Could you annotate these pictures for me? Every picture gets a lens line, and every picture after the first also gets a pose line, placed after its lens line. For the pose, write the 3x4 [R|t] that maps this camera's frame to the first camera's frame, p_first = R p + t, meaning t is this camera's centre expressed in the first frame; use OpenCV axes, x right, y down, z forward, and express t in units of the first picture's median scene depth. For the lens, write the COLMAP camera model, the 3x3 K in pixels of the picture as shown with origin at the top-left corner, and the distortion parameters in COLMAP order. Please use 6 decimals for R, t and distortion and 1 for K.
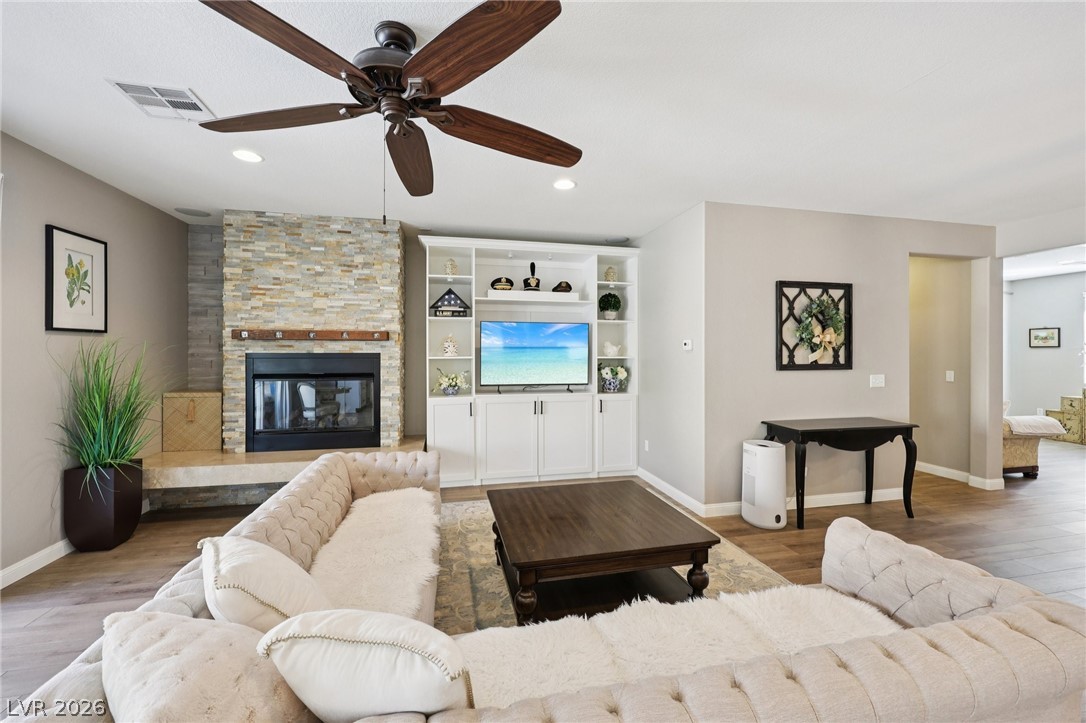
lens RADIAL K [[441.0, 0, 544.7], [0, 441.0, 351.9], [0, 0, 1]] dist [-0.001210, -0.000022]
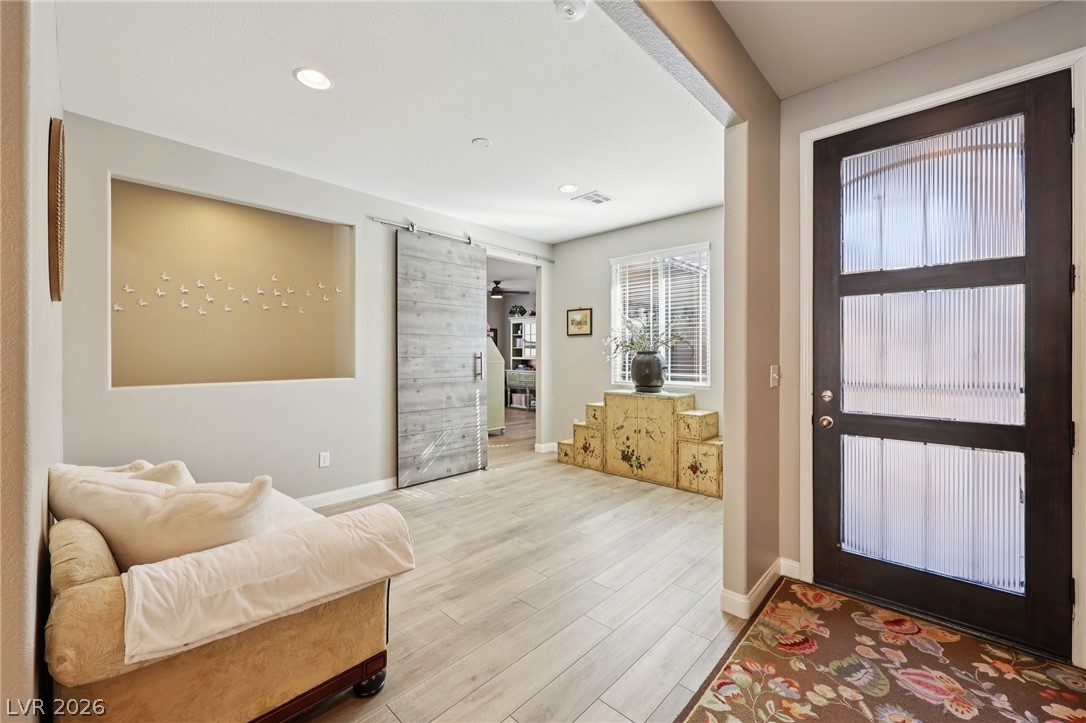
lens RADIAL K [[441.0, 0, 540.5], [0, 441.0, 355.7], [0, 0, 1]] dist [-0.001210, -0.000022]
pose [[0.834375, -0.008084, 0.551138, 1.251909], [0.004694, 0.999960, 0.007561, 0.032312], [-0.551178, -0.003722, 0.834380, 0.785343]]
